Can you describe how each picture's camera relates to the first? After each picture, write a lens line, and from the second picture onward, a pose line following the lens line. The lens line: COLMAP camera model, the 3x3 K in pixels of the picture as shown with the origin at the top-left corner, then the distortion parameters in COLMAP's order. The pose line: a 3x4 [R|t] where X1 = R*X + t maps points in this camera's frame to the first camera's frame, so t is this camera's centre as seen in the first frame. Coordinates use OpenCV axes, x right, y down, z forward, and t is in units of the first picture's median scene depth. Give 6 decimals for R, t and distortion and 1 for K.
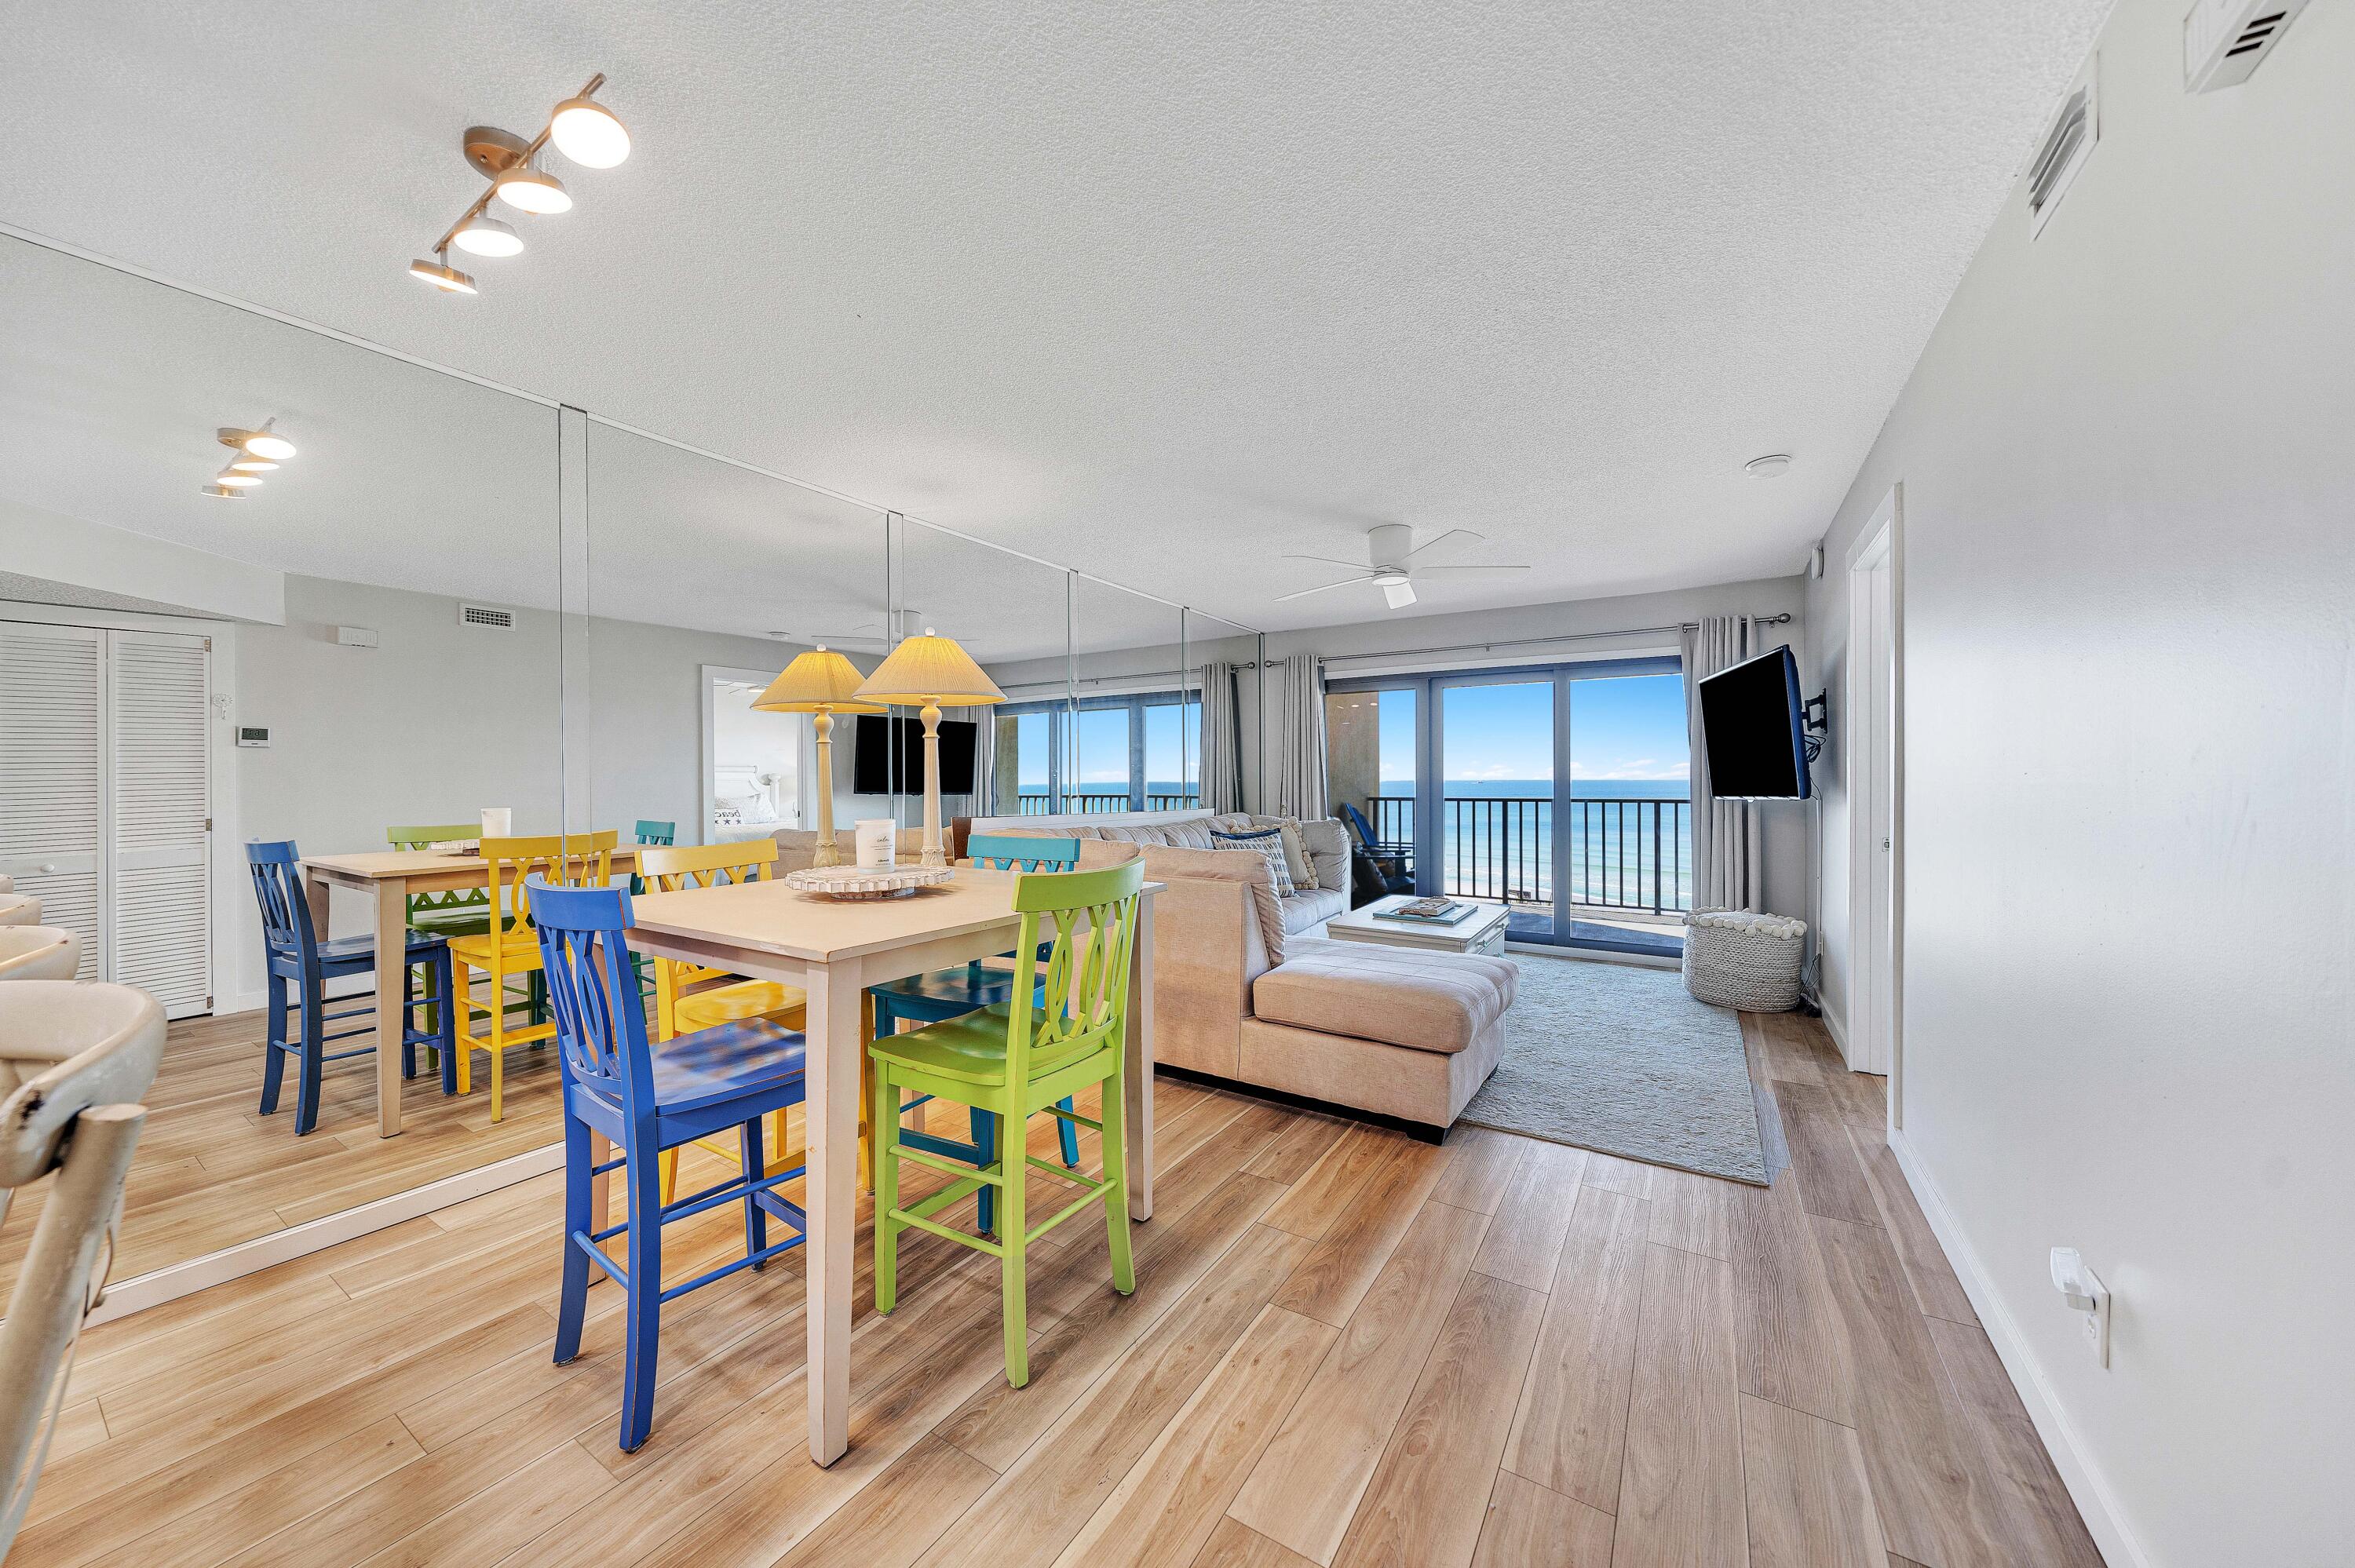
lens RADIAL K [[837.7, 0, 1160.2], [0, 837.7, 783.8], [0, 0, 1]] dist [0.000161, 0.000010]
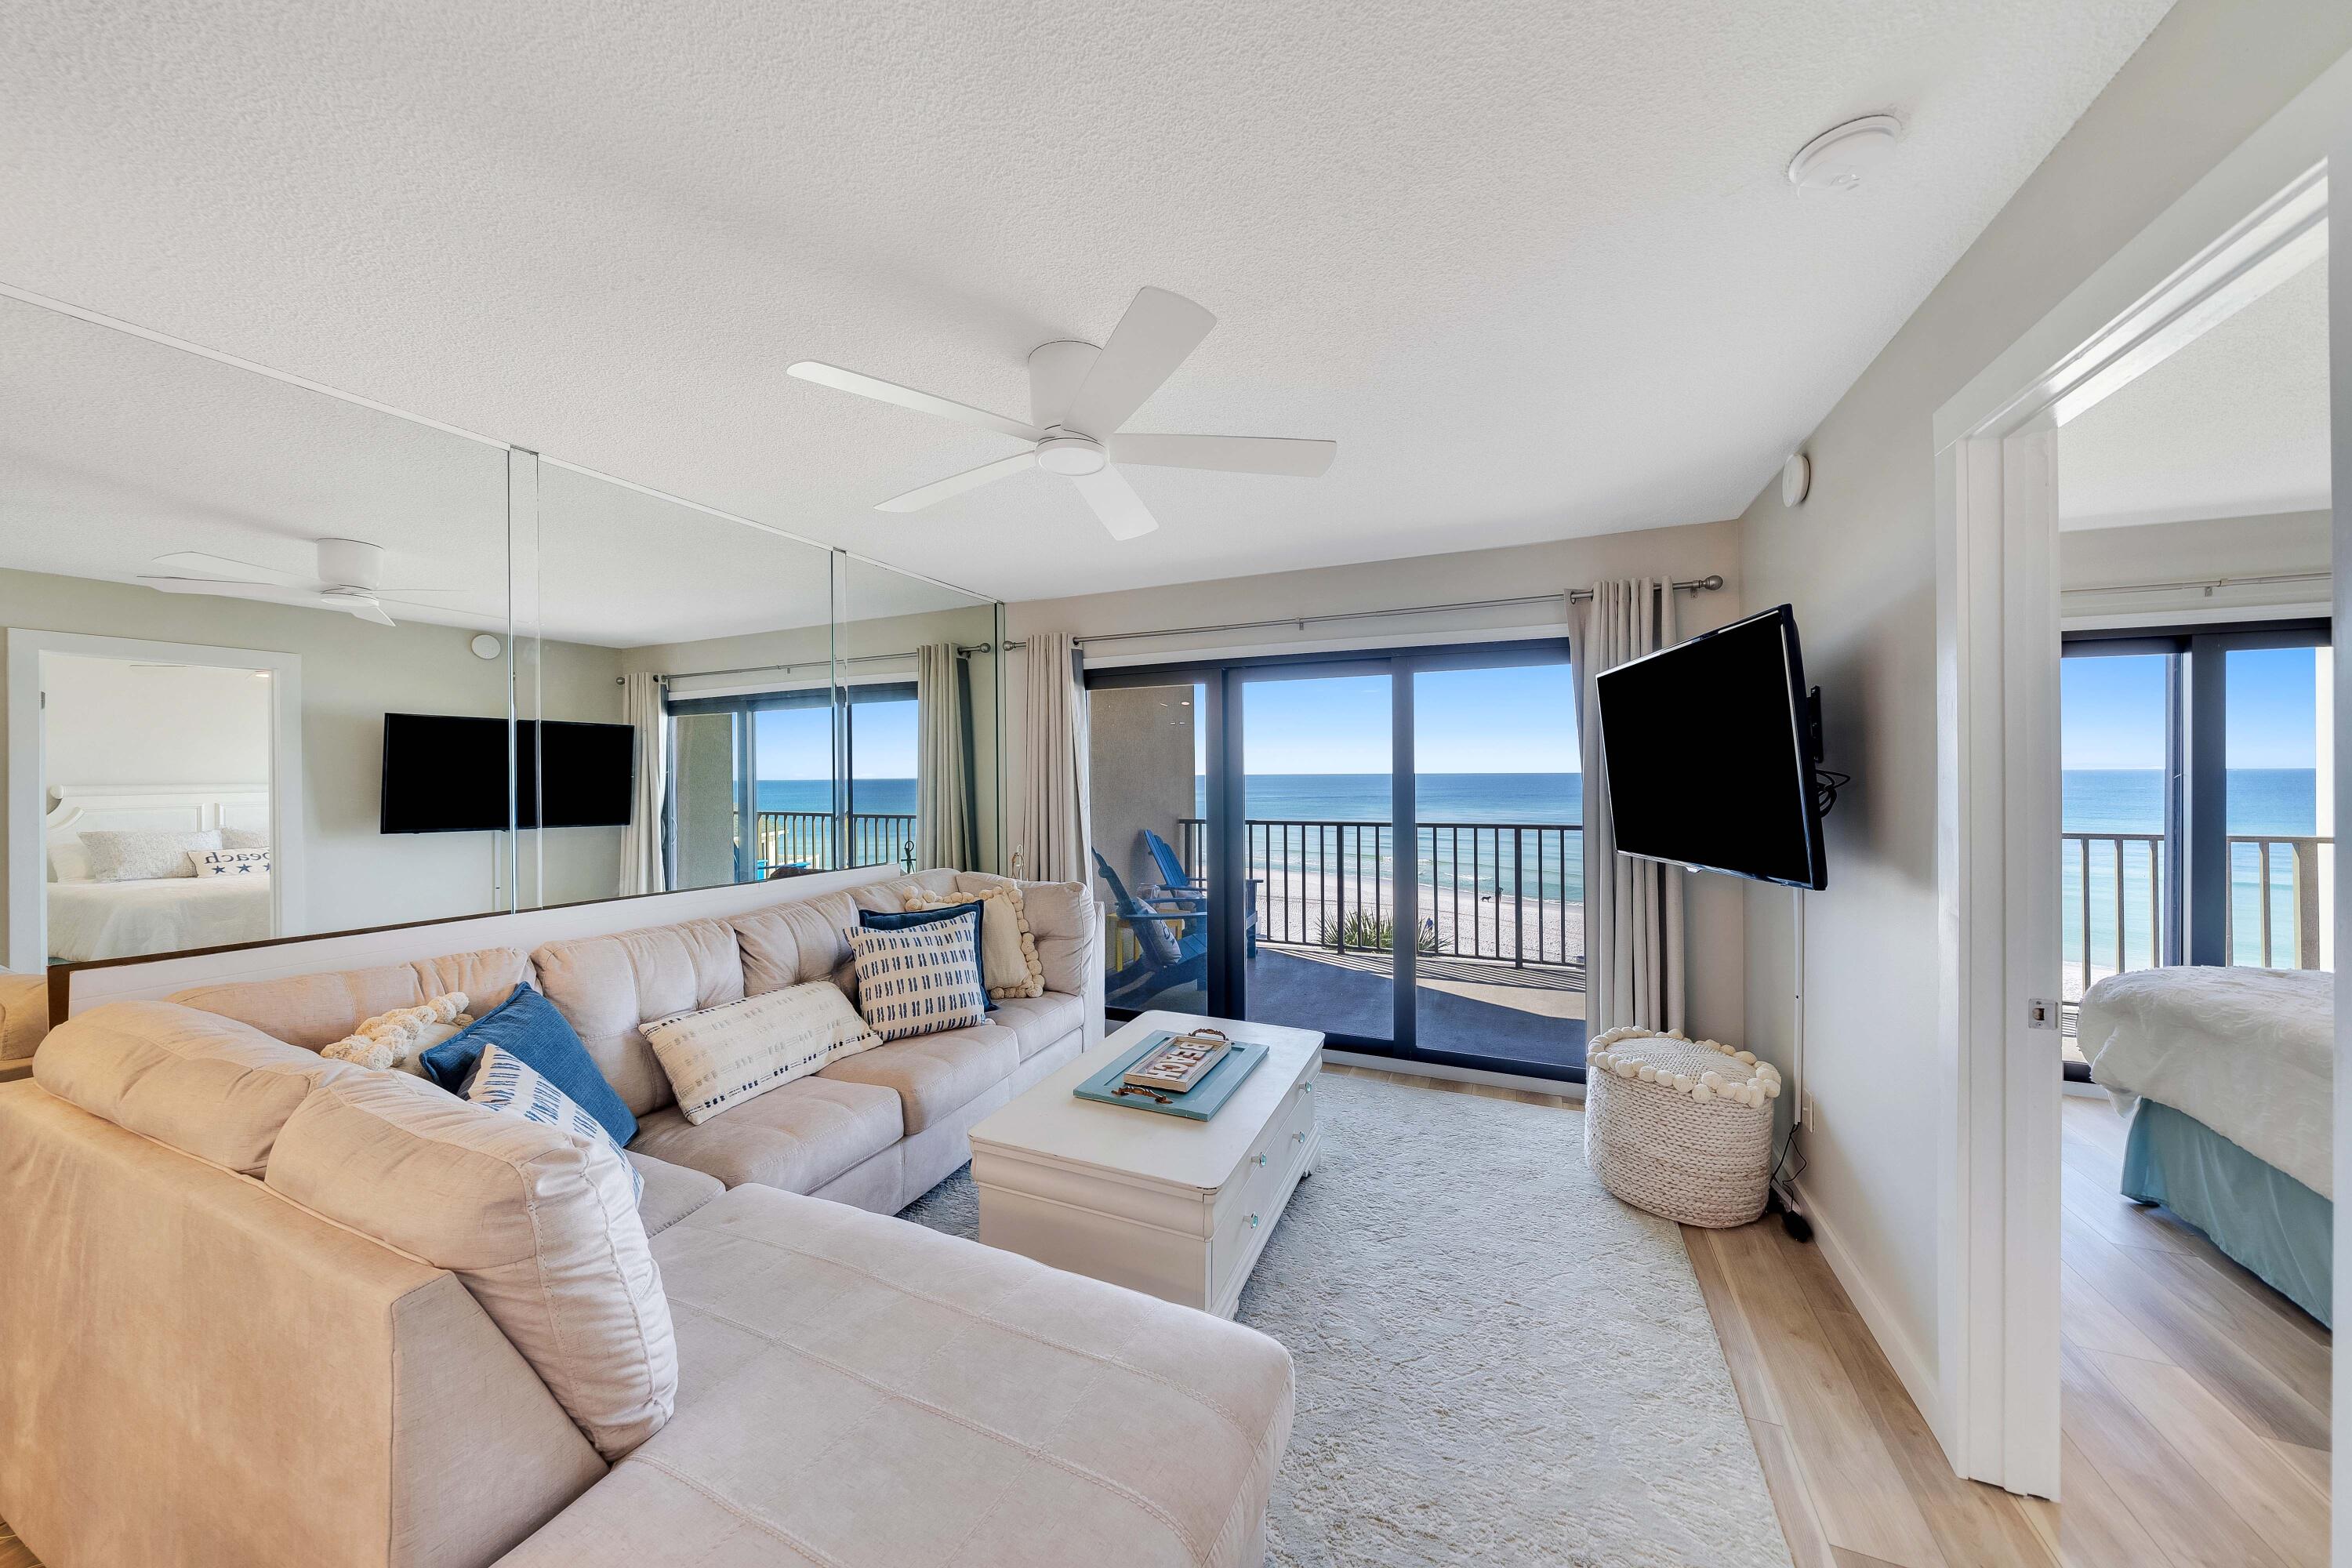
lens RADIAL K [[825.5, 0, 1154.4], [0, 825.5, 776.7], [0, 0, 1]] dist [-0.001224, -0.000187]
pose [[0.989320, -0.004579, 0.145686, 0.200860], [0.004973, 0.999985, -0.002342, -0.042357], [-0.145673, 0.003042, 0.989328, 0.404196]]
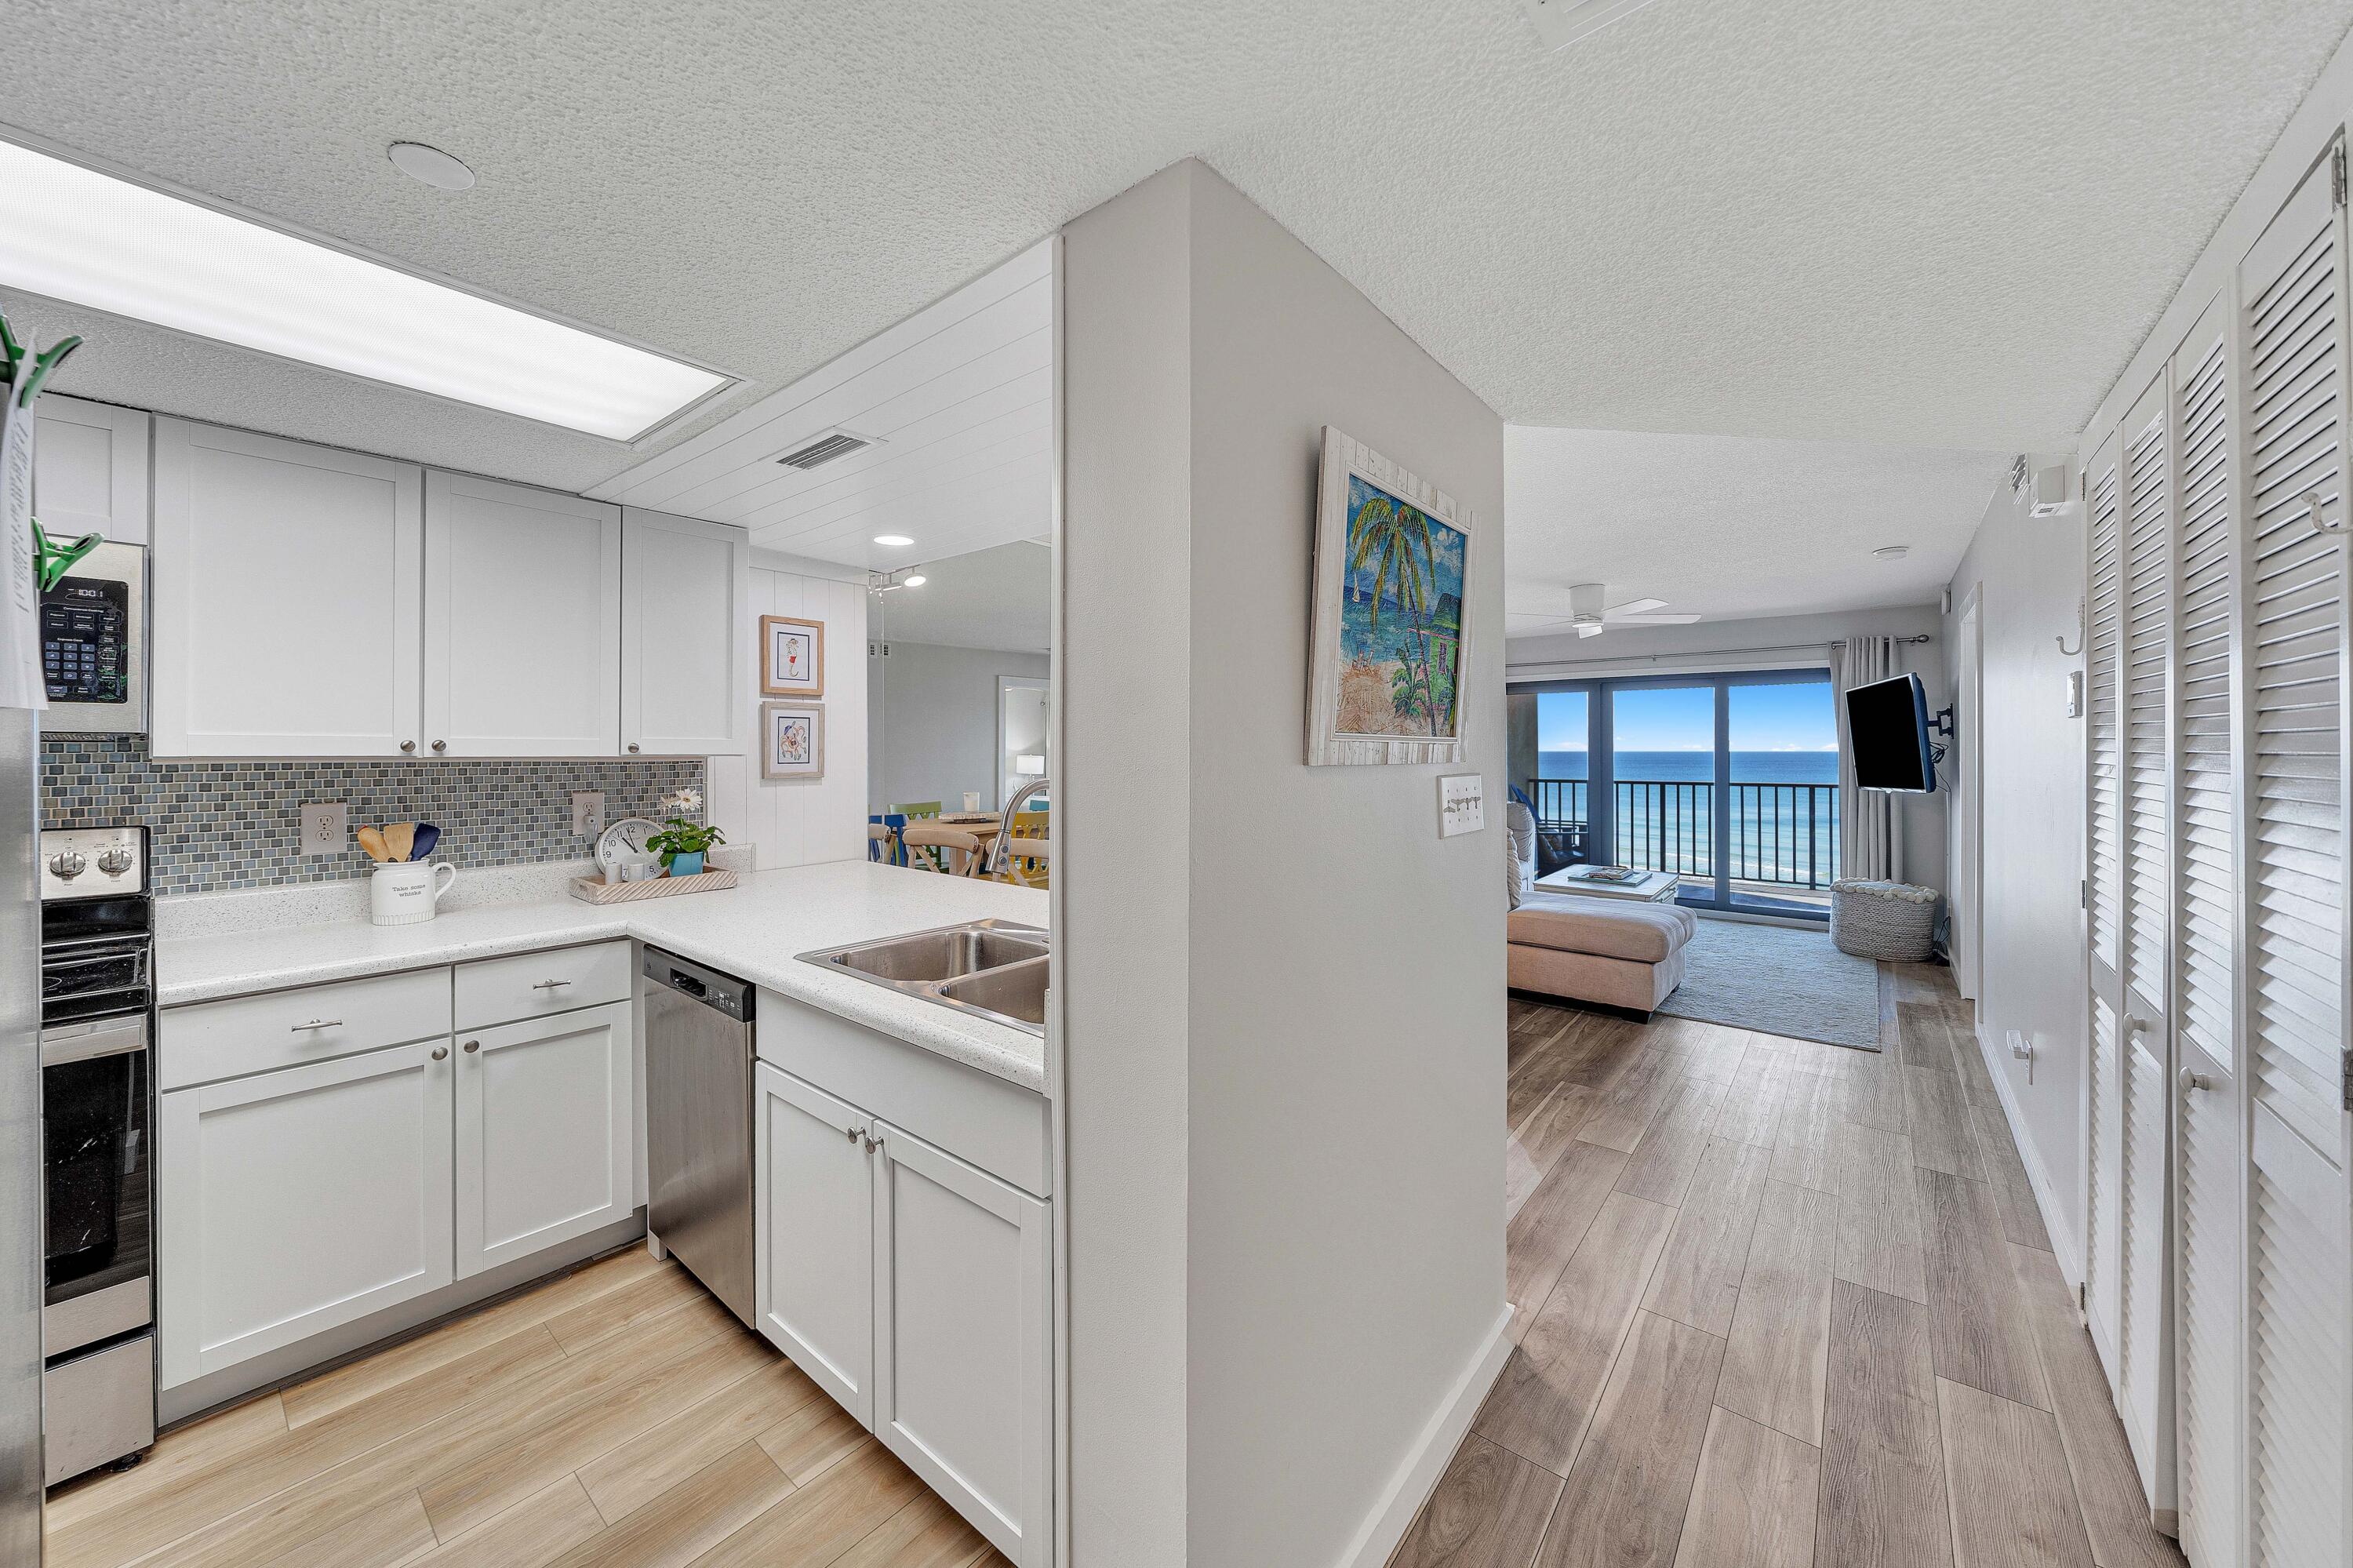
lens RADIAL K [[856.7, 0, 1152.6], [0, 856.7, 750.1], [0, 0, 1]] dist [-0.001483, -0.000258]
pose [[0.991915, 0.002820, -0.126871, -0.190665], [-0.003556, 0.999978, -0.005575, -0.026461], [0.126852, 0.005981, 0.991904, -0.347875]]
